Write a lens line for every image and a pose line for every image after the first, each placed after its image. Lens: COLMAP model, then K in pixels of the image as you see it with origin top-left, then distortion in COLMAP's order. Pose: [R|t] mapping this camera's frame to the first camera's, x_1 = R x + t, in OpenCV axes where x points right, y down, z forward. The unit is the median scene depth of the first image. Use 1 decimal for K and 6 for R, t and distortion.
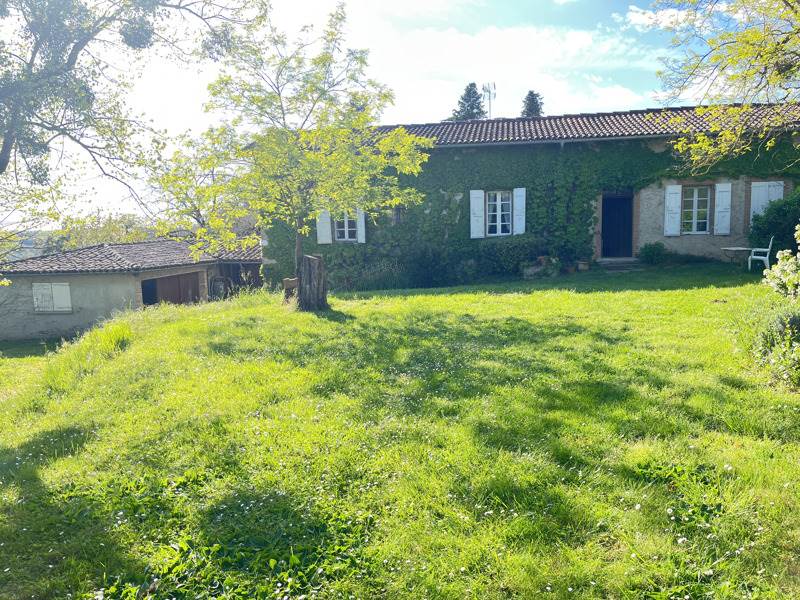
lens RADIAL K [[608.4, 0, 401.9], [0, 608.4, 298.6], [0, 0, 1]] dist [0.045706, -0.011527]
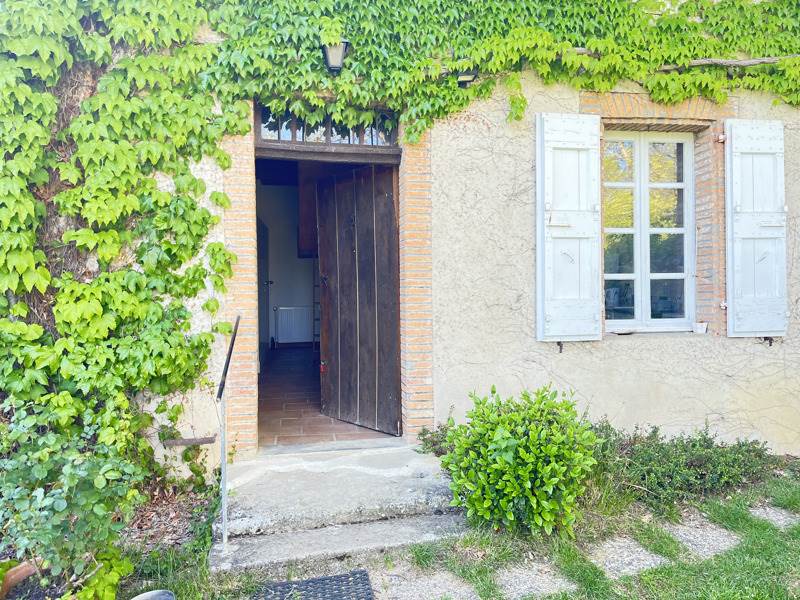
lens RADIAL K [[608.4, 0, 399.2], [0, 608.4, 298.9], [0, 0, 1]] dist [0.045706, -0.011527]
pose [[0.942334, 0.002448, 0.334665, 0.308907], [0.030127, 0.995293, -0.092111, -0.099191], [-0.333315, 0.096882, 0.937824, 0.813003]]
